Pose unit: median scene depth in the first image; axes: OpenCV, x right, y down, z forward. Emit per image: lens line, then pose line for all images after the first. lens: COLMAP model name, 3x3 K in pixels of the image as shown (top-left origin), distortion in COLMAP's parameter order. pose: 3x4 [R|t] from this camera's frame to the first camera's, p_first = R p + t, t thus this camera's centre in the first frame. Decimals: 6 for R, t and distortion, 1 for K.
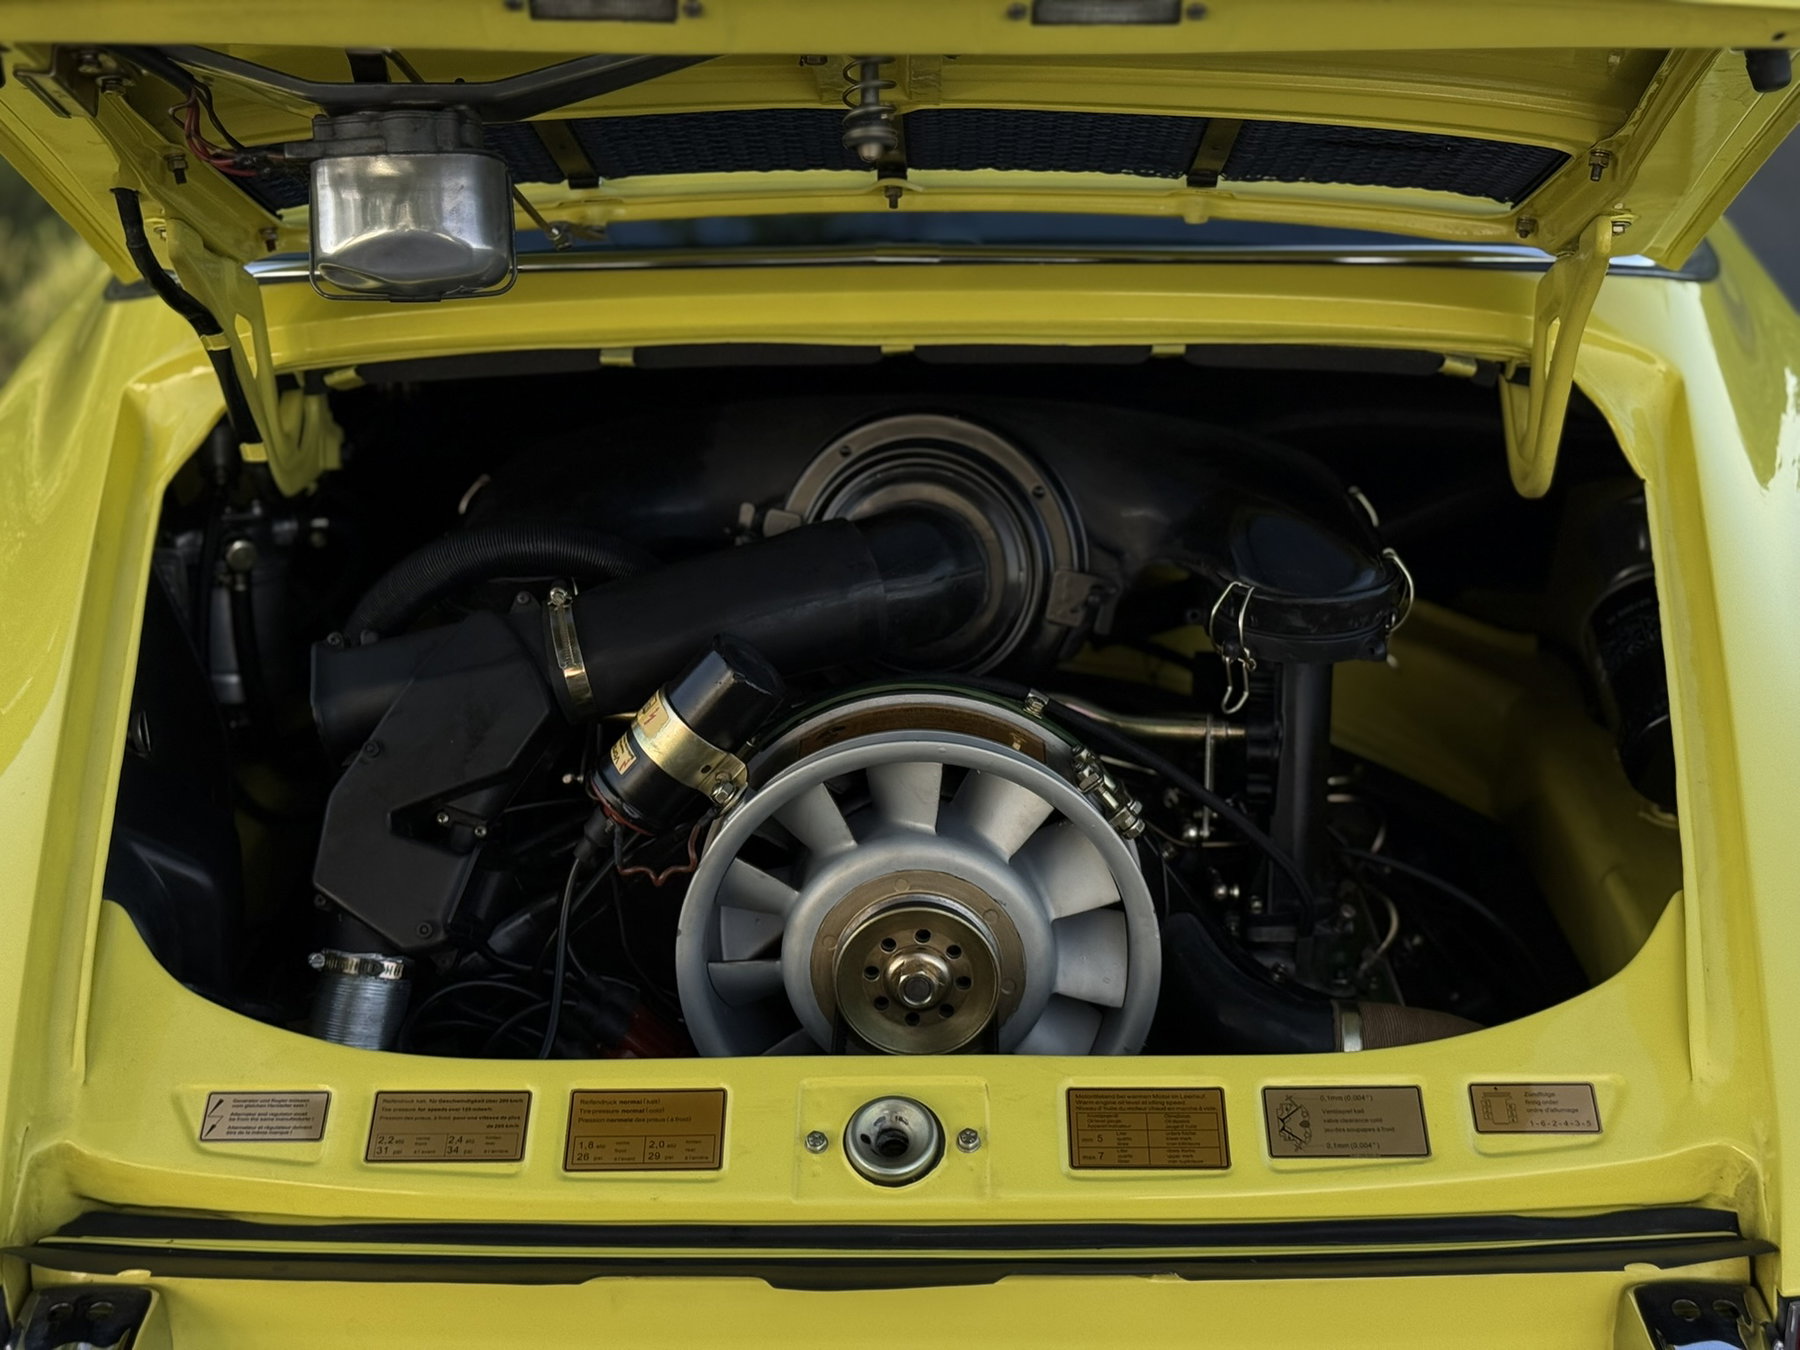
lens RADIAL K [[2568.1, 0, 907.9], [0, 2568.1, 676.5], [0, 0, 1]] dist [0.115914, 0.000000]
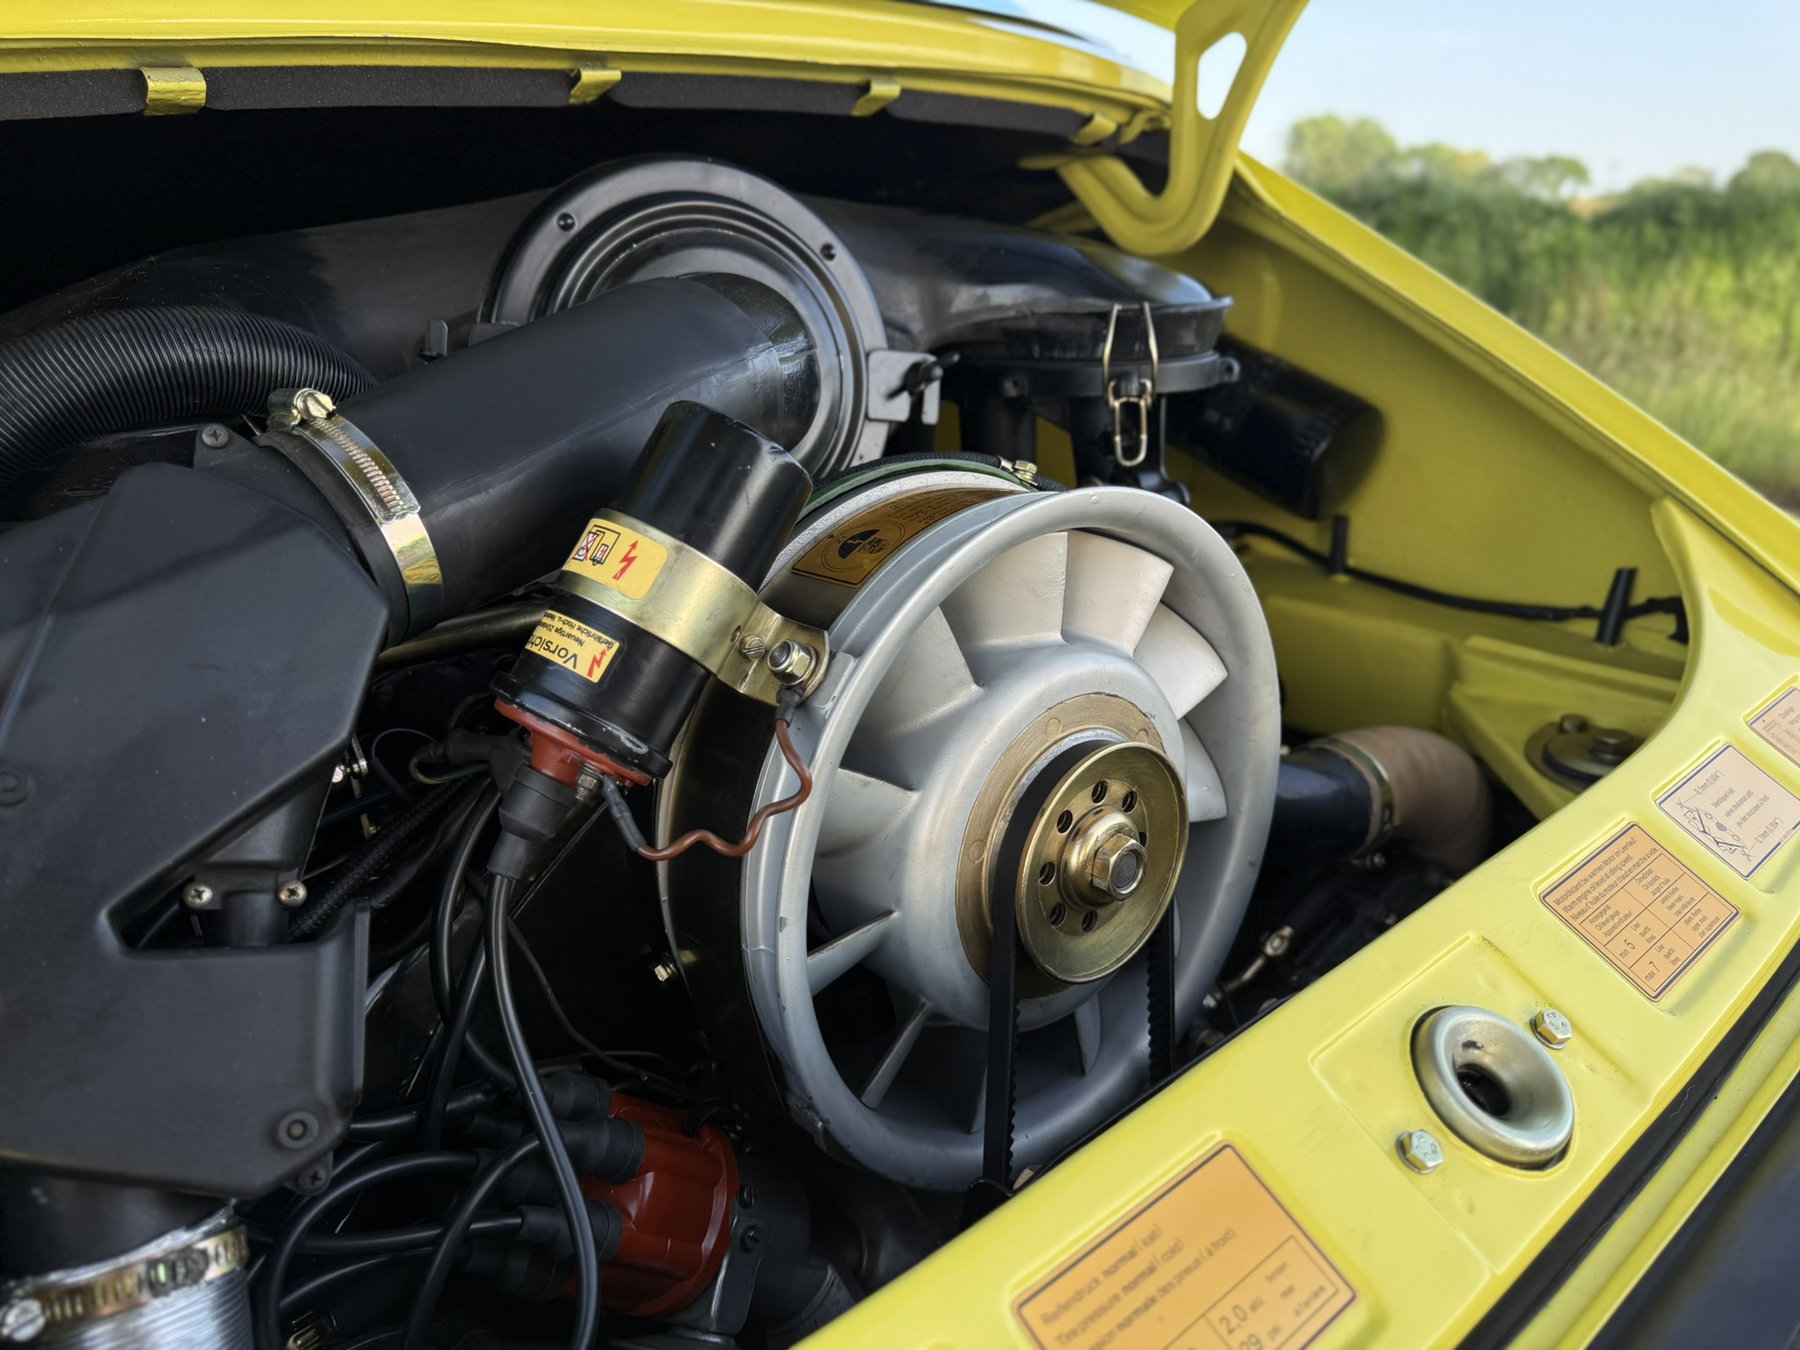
lens RADIAL K [[1294.7, 0, 907.7], [0, 1294.7, 673.0], [0, 0, 1]] dist [0.049720, -0.072472]
pose [[0.742552, -0.244156, 0.623702, -0.227240], [0.266020, 0.962104, 0.059917, 0.036872], [-0.614695, 0.121425, 0.779362, 0.744788]]
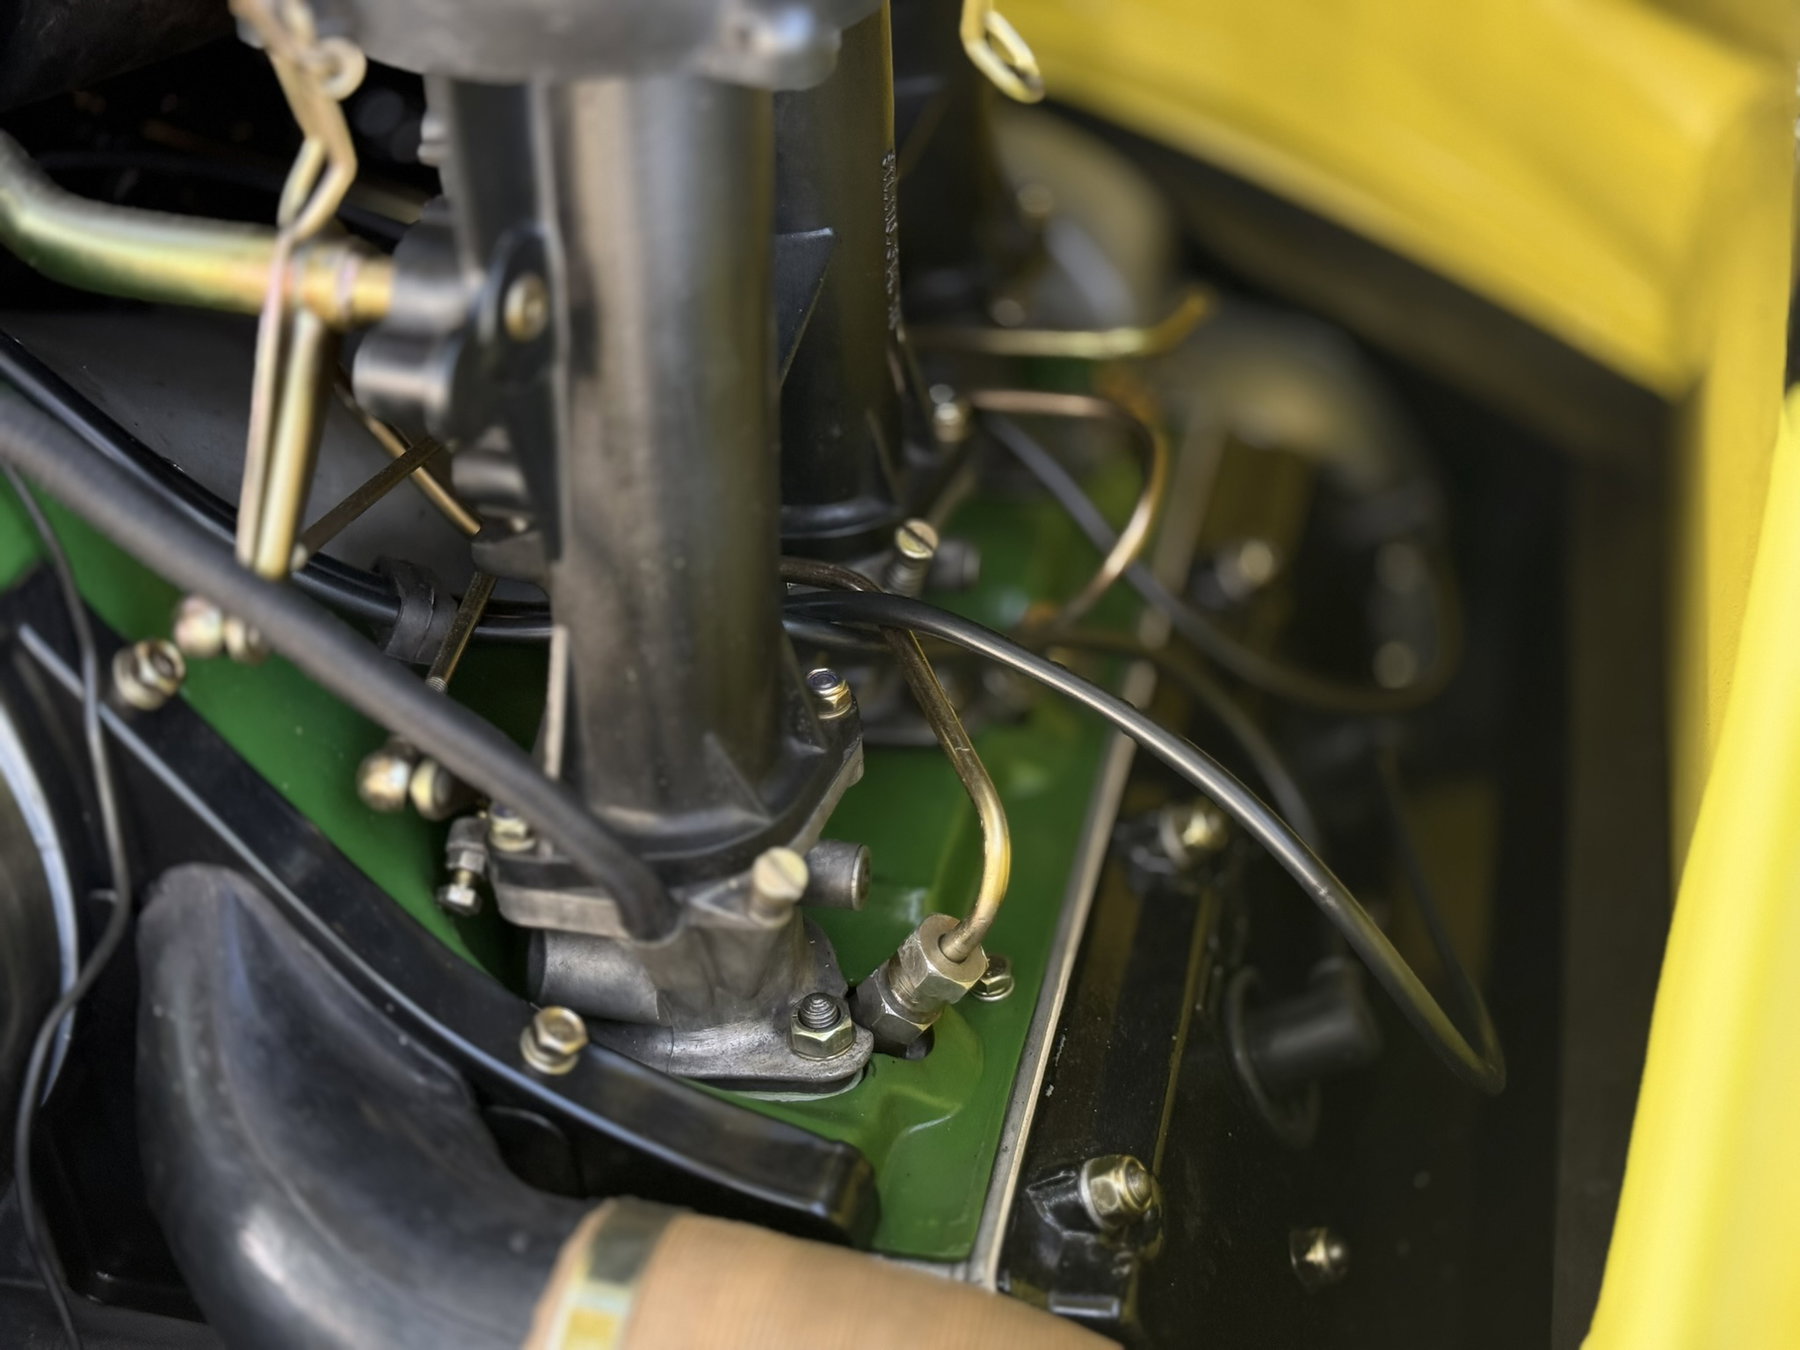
lens RADIAL K [[2568.1, 0, 885.2], [0, 2568.1, 739.9], [0, 0, 1]] dist [0.115914, 0.000000]
pose [[0.974718, 0.103093, -0.198232, 0.259390], [-0.031793, 0.942160, 0.333653, -0.032022], [0.221164, -0.318916, 0.921618, 0.763707]]
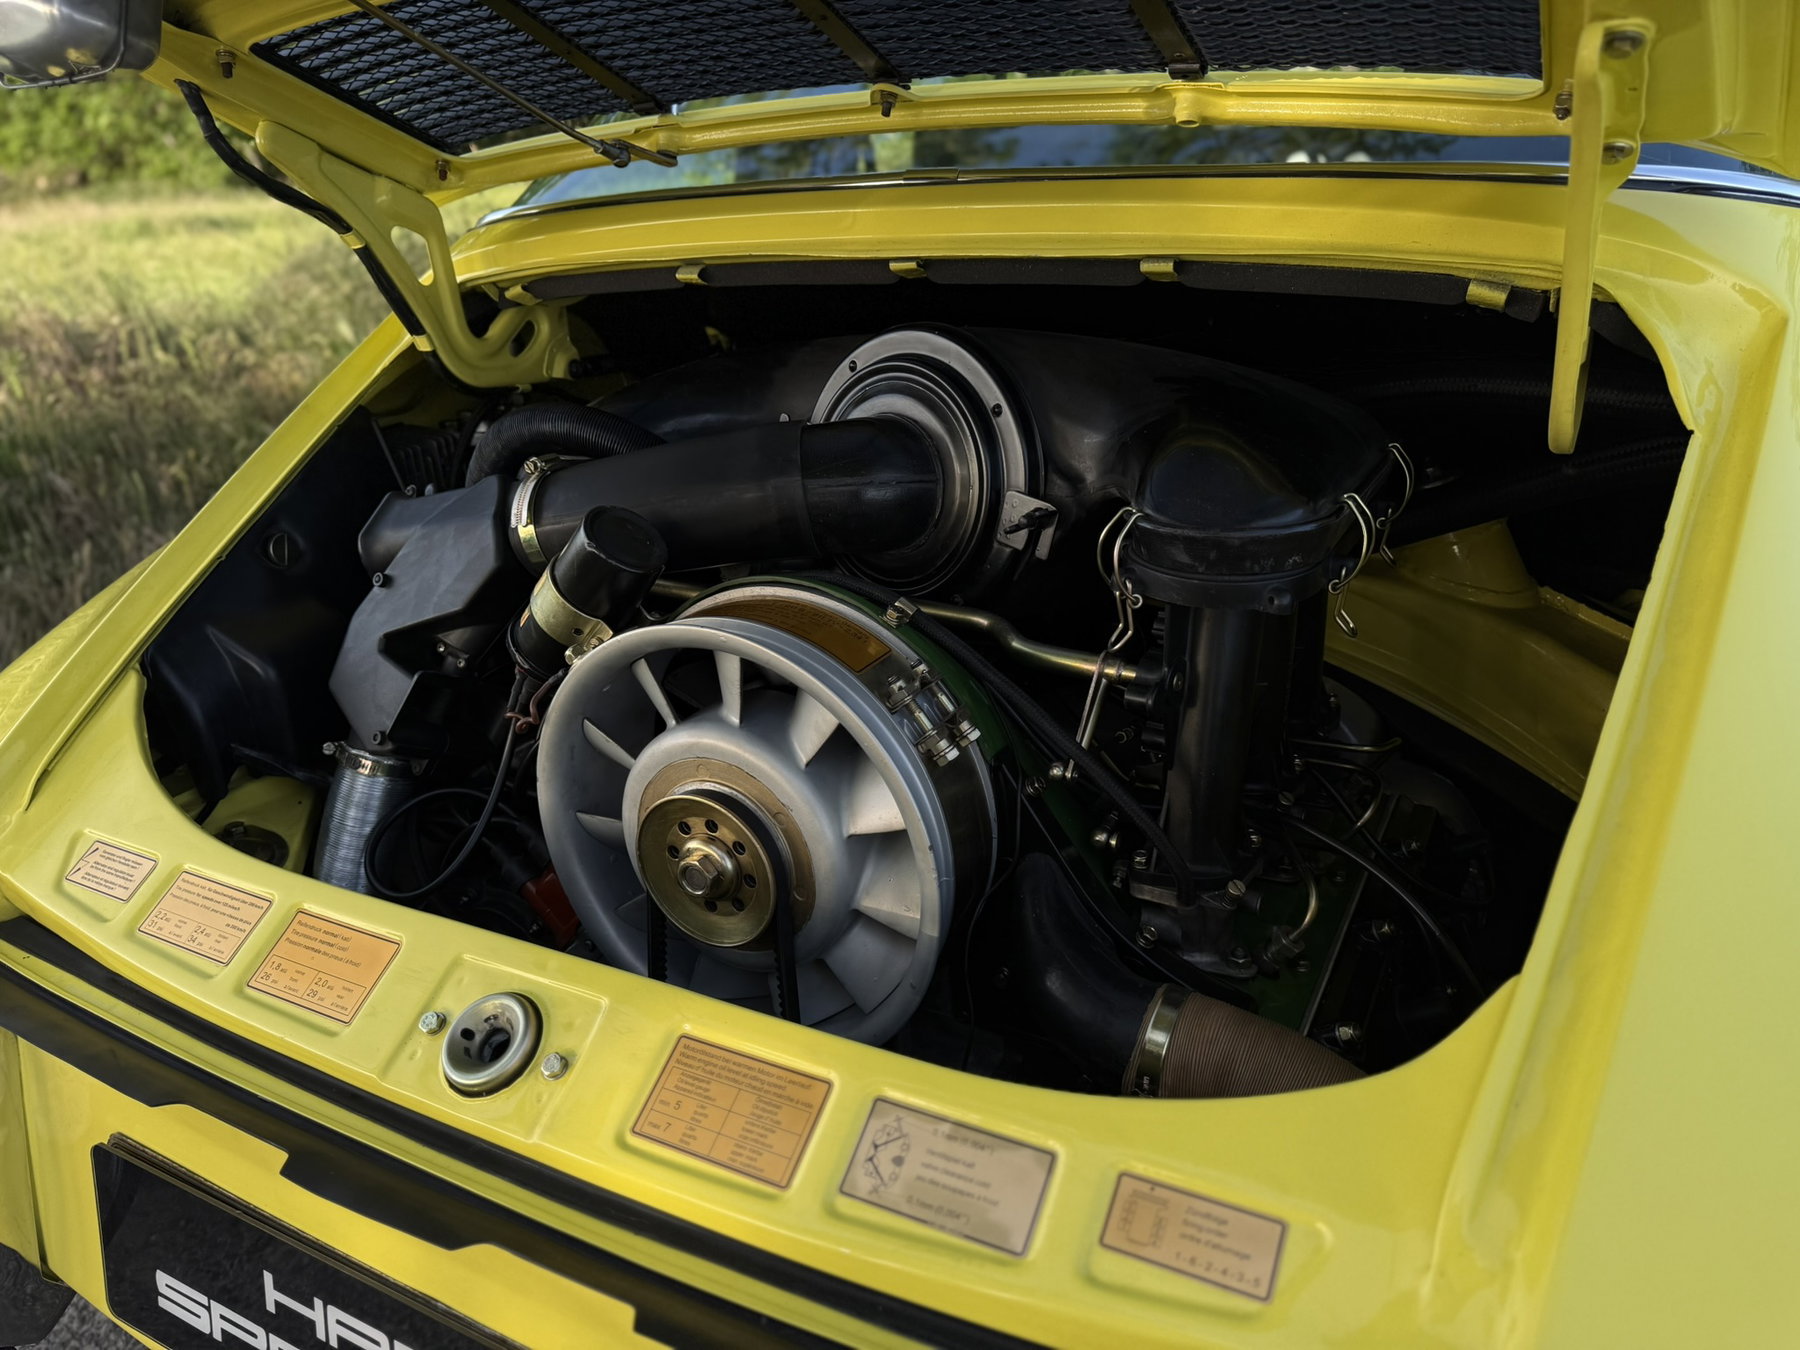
lens RADIAL K [[1294.7, 0, 893.0], [0, 1294.7, 669.1], [0, 0, 1]] dist [0.049720, -0.072472]
pose [[0.885536, 0.141229, -0.442583, 0.271373], [-0.124607, 0.989970, 0.066582, -0.000455], [0.447547, -0.003812, 0.894252, 0.572624]]
